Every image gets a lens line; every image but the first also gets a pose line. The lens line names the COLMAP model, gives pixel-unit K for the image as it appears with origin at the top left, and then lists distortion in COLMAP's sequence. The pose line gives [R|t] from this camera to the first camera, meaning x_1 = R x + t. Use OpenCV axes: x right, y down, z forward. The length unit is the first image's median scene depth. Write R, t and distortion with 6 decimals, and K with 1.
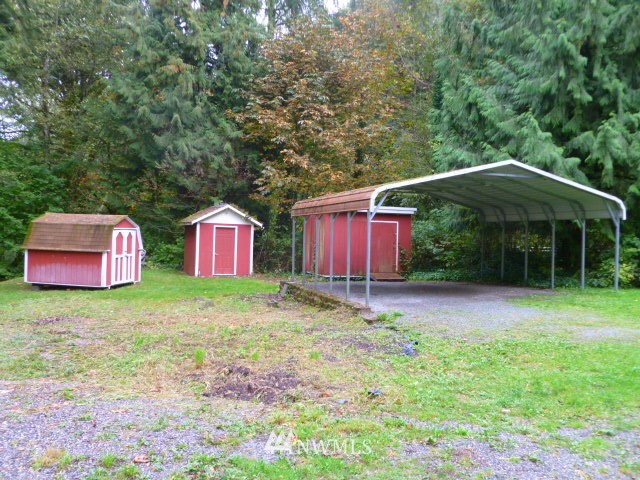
lens RADIAL K [[541.6, 0, 320.0], [0, 541.6, 240.0], [0, 0, 1]] dist [-0.056324, -0.001714]
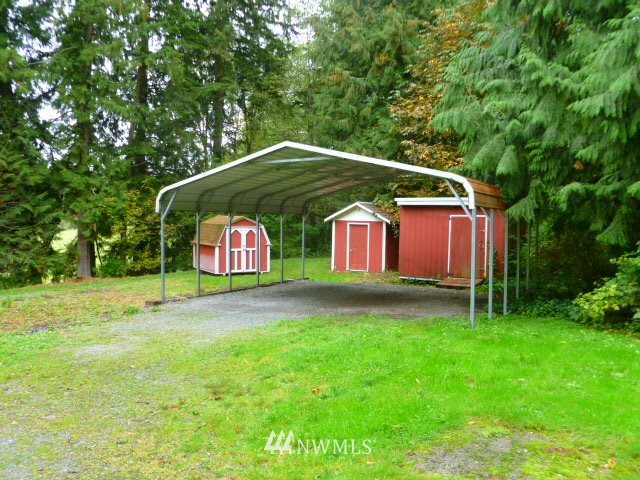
lens RADIAL K [[541.6, 0, 320.0], [0, 541.6, 240.0], [0, 0, 1]] dist [-0.056324, -0.001714]
pose [[0.667524, 0.010022, -0.744521, 0.550231], [-0.003516, 0.999941, 0.010308, -0.004301], [0.744580, -0.004263, 0.667520, 0.268998]]
